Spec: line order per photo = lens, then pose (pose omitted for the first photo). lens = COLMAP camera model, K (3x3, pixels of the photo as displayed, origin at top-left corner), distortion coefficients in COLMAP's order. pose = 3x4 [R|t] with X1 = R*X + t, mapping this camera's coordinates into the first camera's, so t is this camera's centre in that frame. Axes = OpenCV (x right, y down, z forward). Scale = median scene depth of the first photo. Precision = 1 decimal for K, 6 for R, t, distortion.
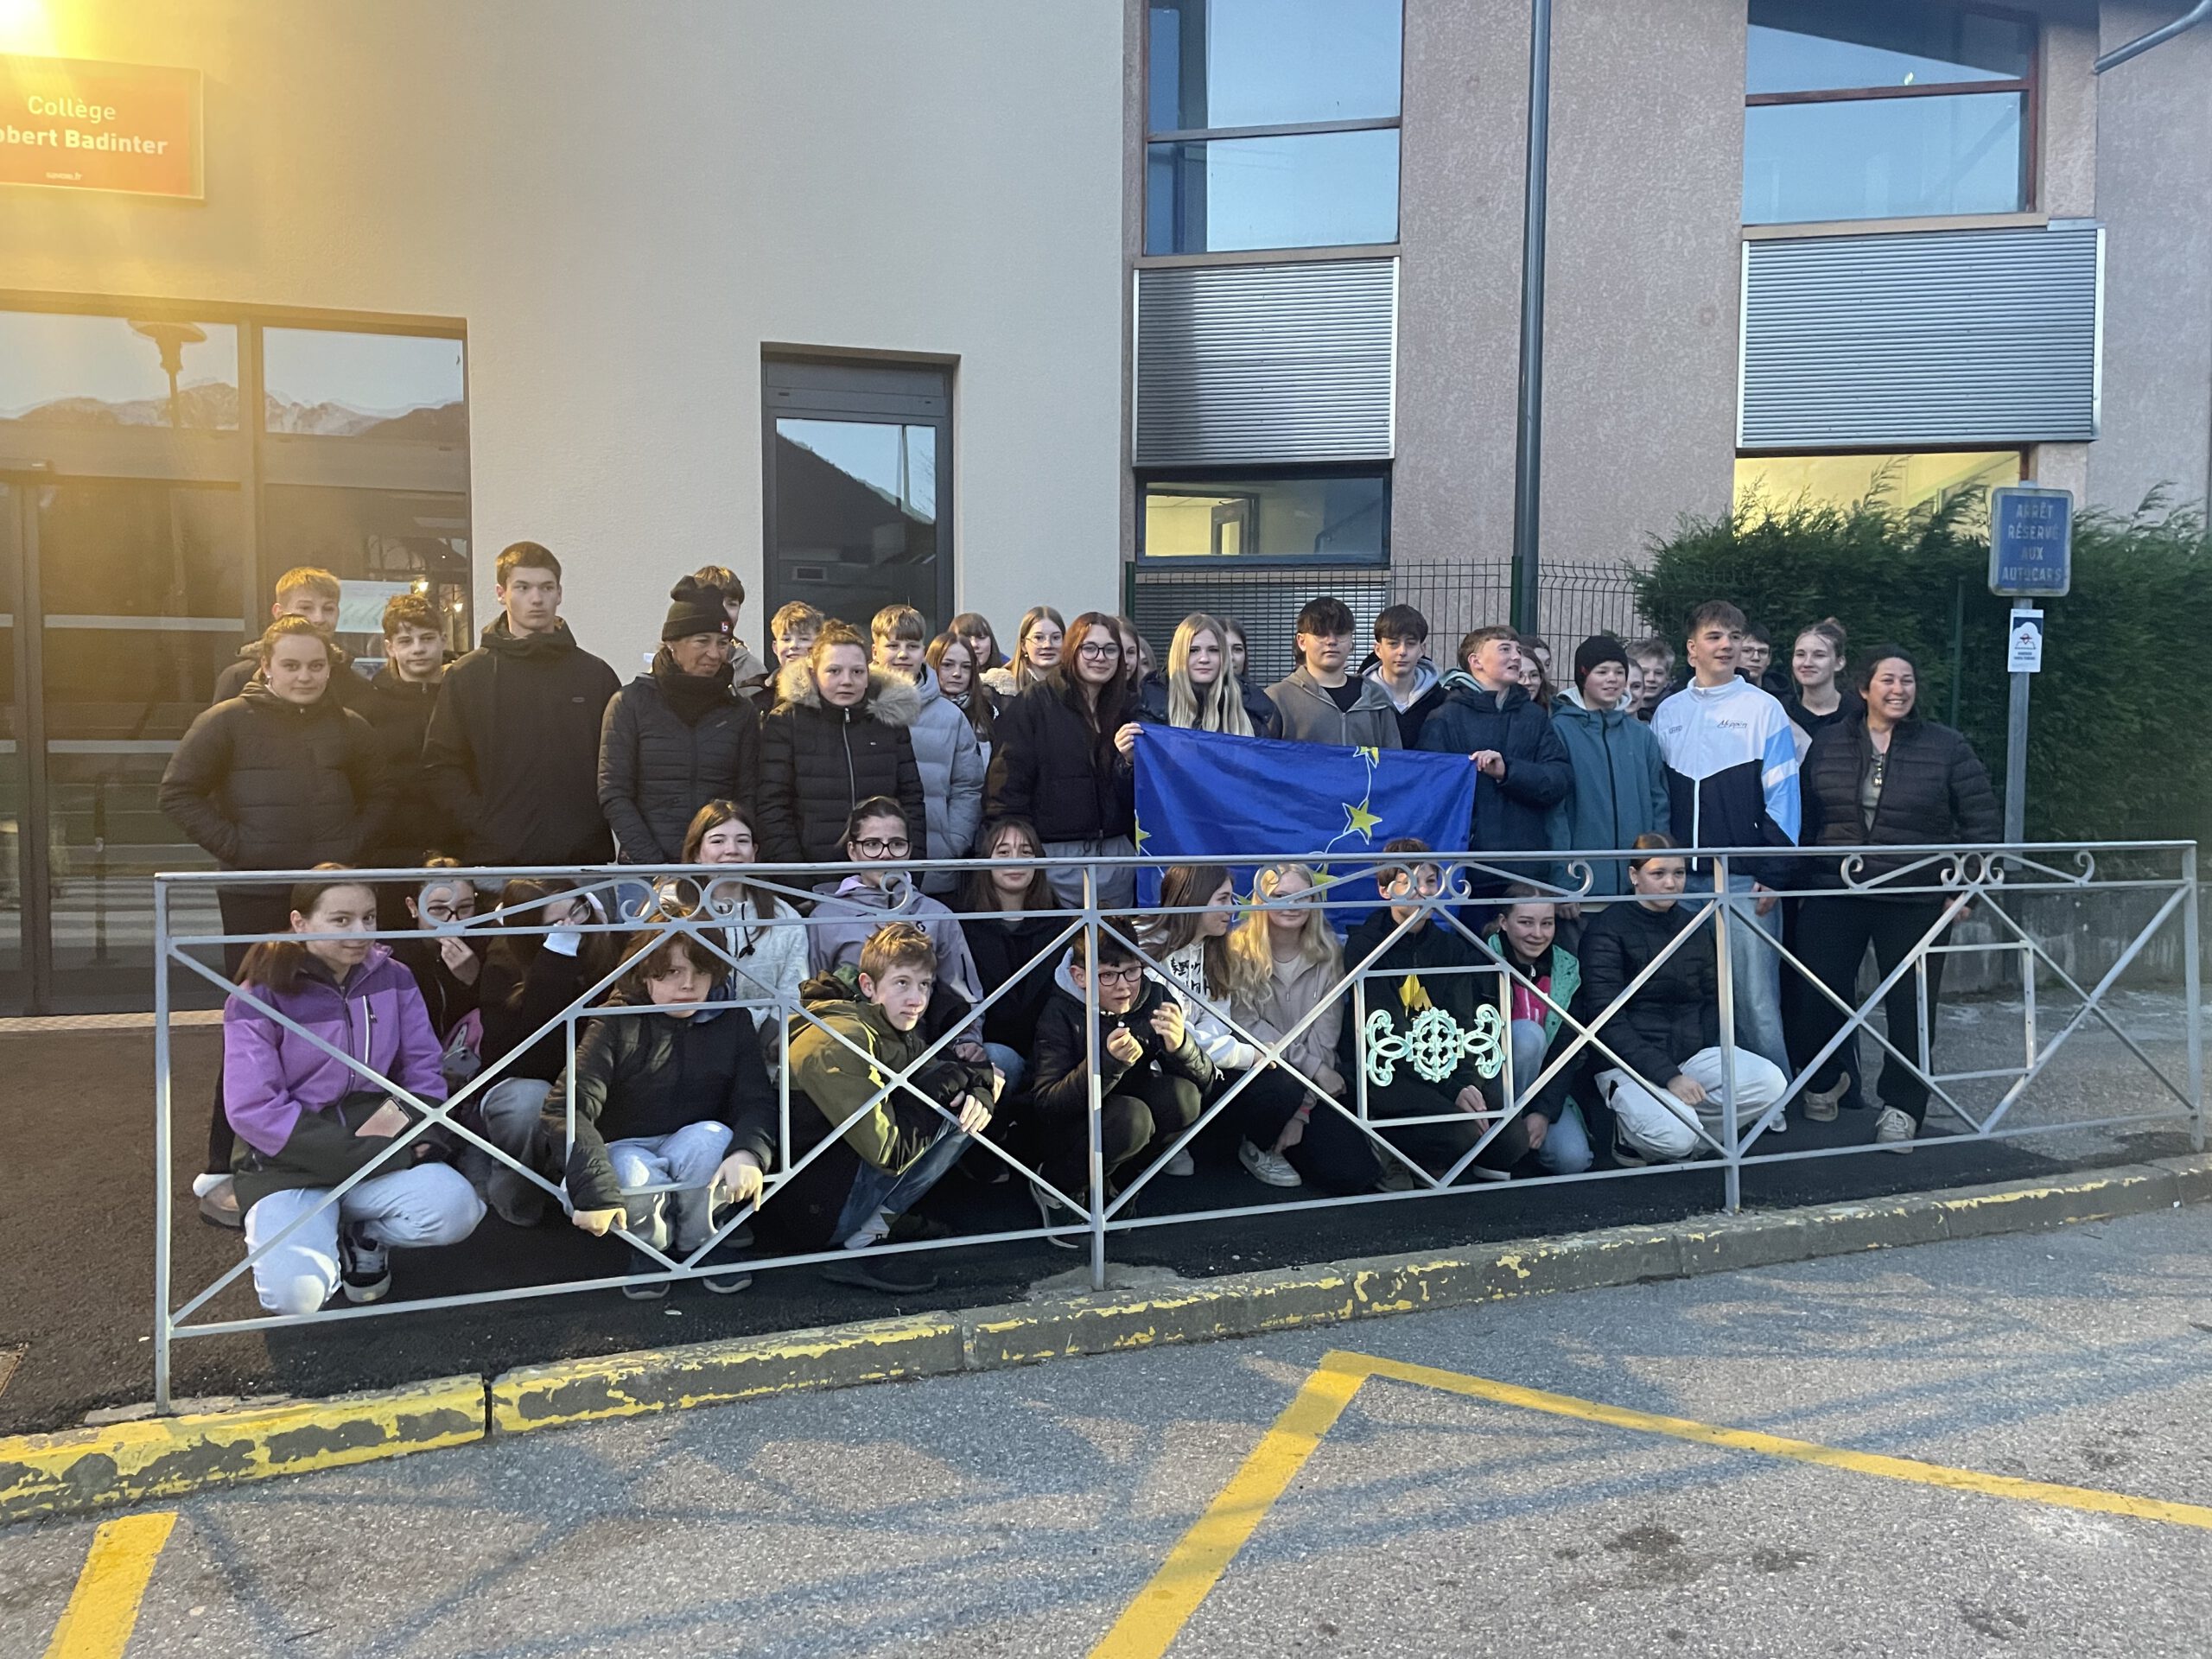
lens RADIAL K [[1733.3, 0, 1106.0], [0, 1733.3, 829.5], [0, 0, 1]] dist [0.109037, -0.143021]
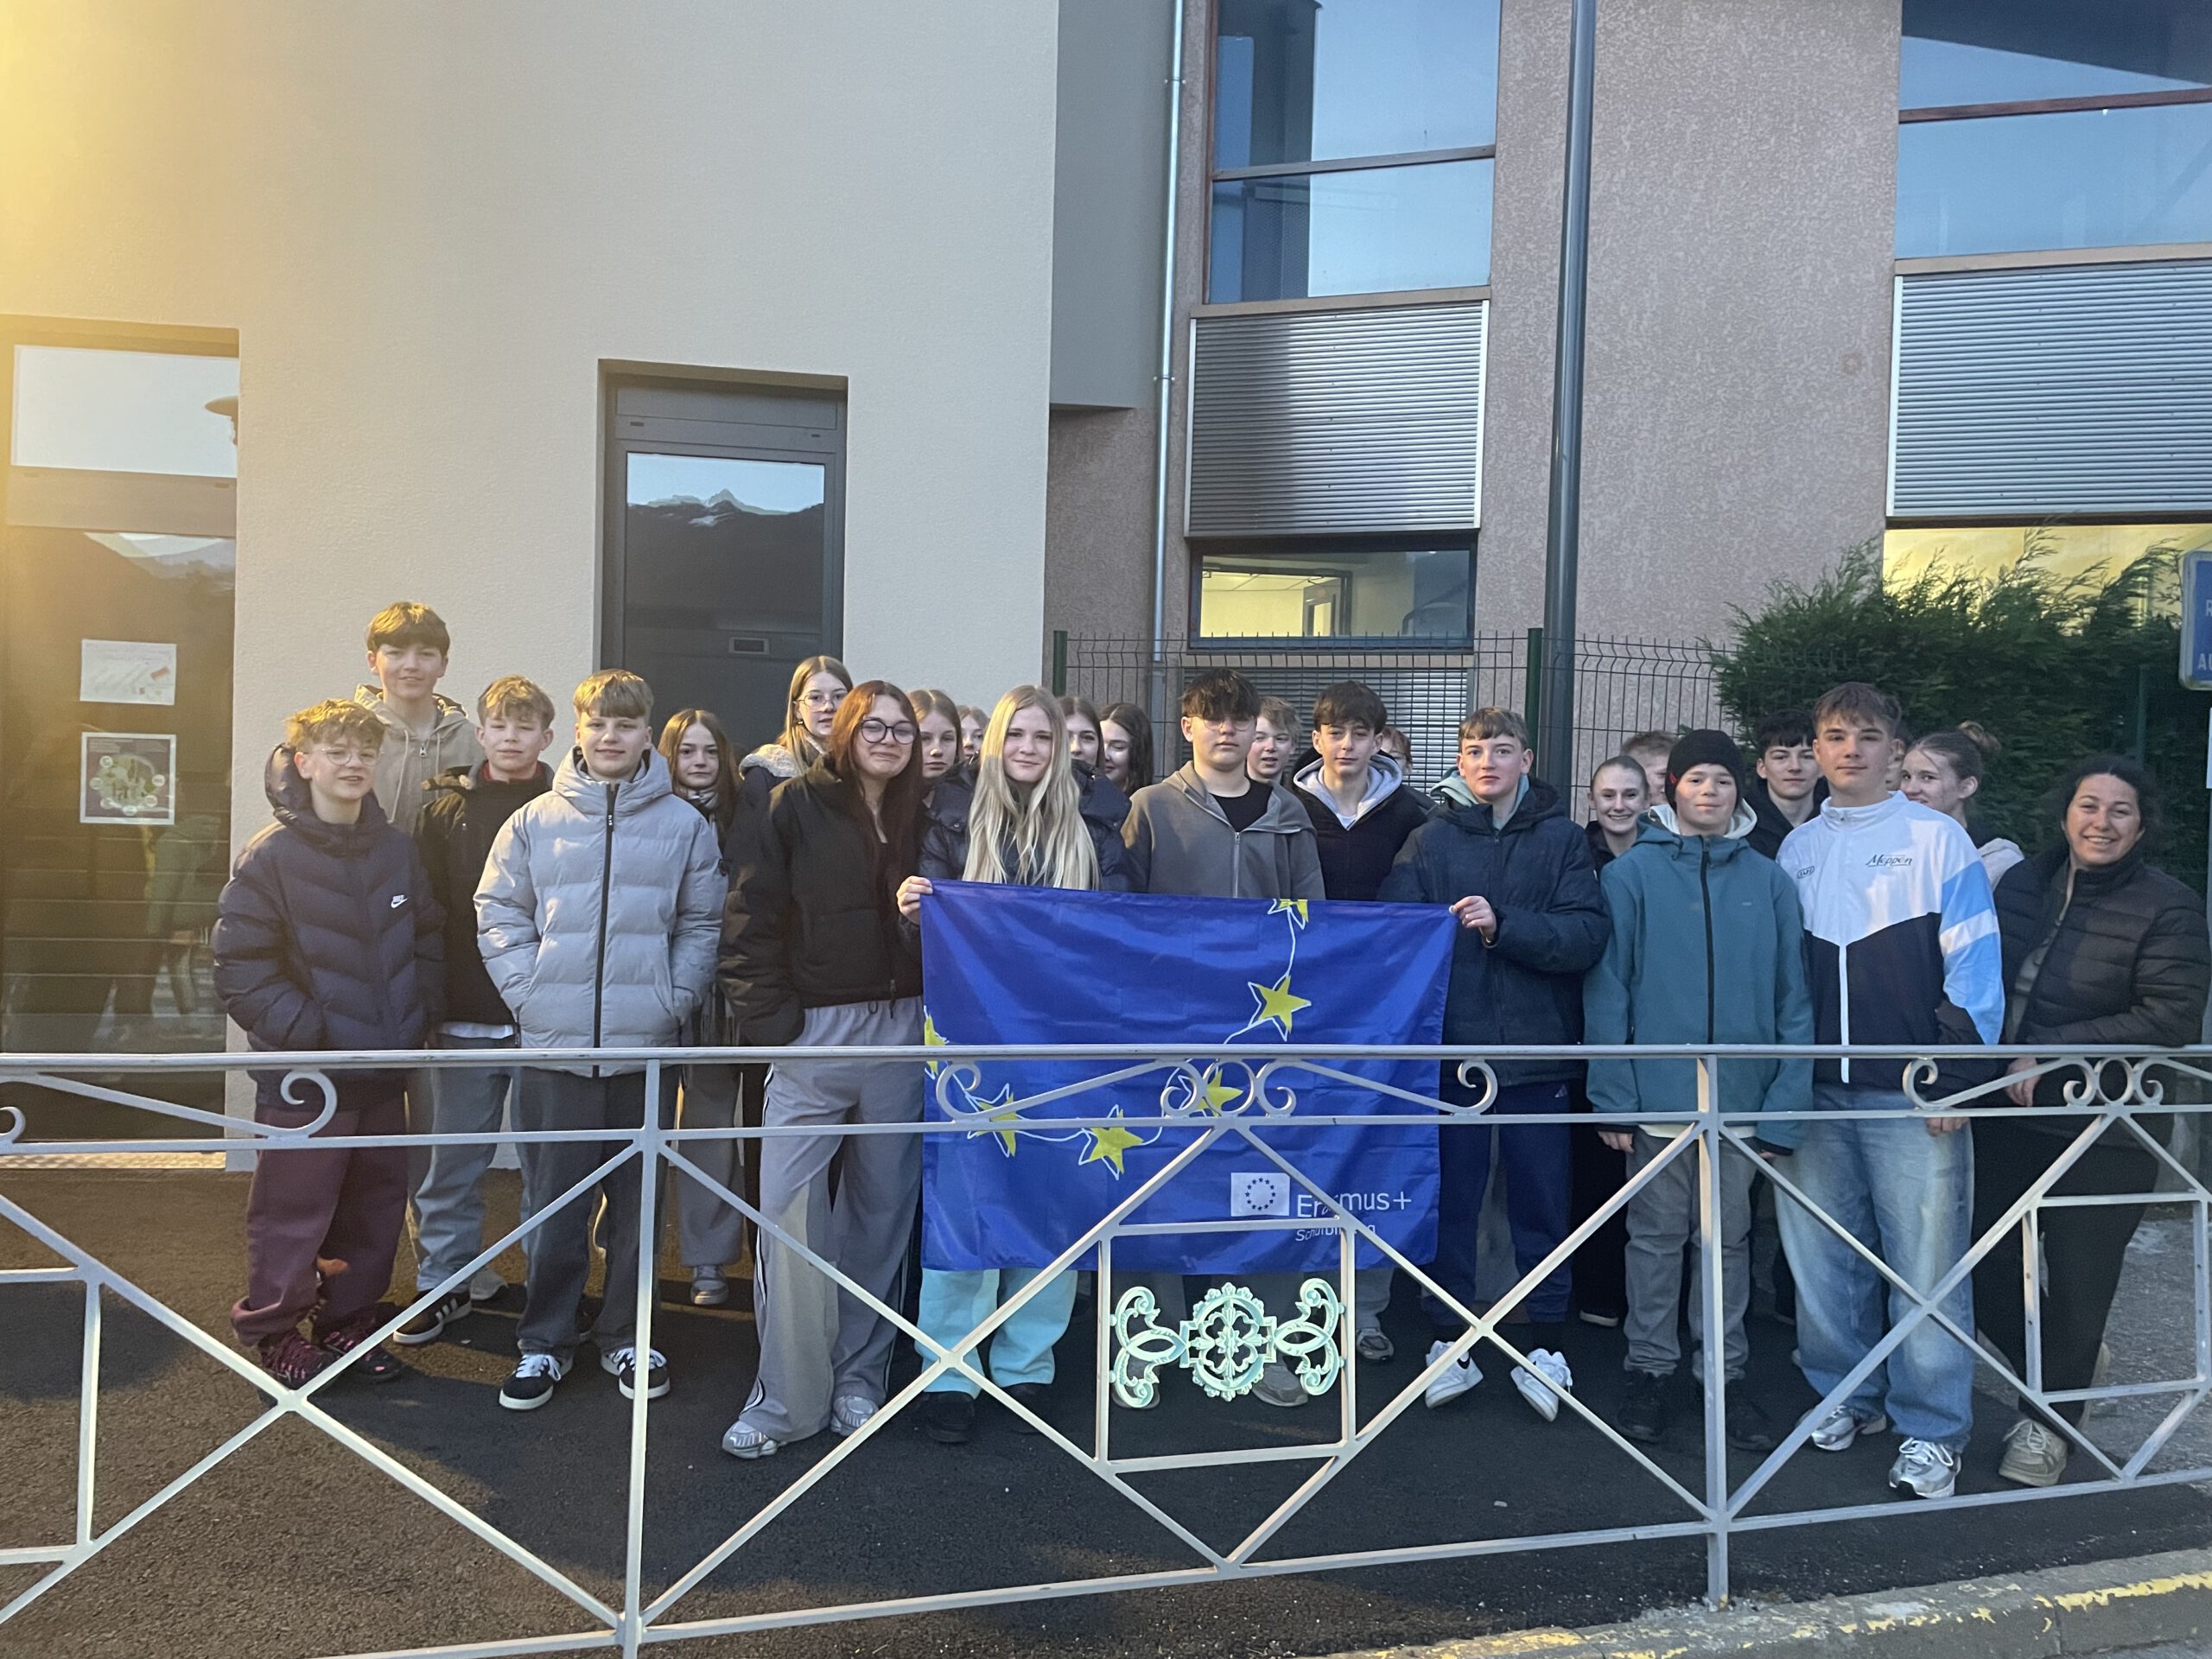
lens RADIAL K [[1688.4, 0, 1140.9], [0, 1688.4, 843.8], [0, 0, 1]] dist [0.100725, -0.137021]
pose [[0.994057, 0.023080, -0.106385, 0.142864], [-0.027675, 0.998737, -0.041925, -0.023162], [0.105283, 0.044620, 0.993441, 0.229167]]
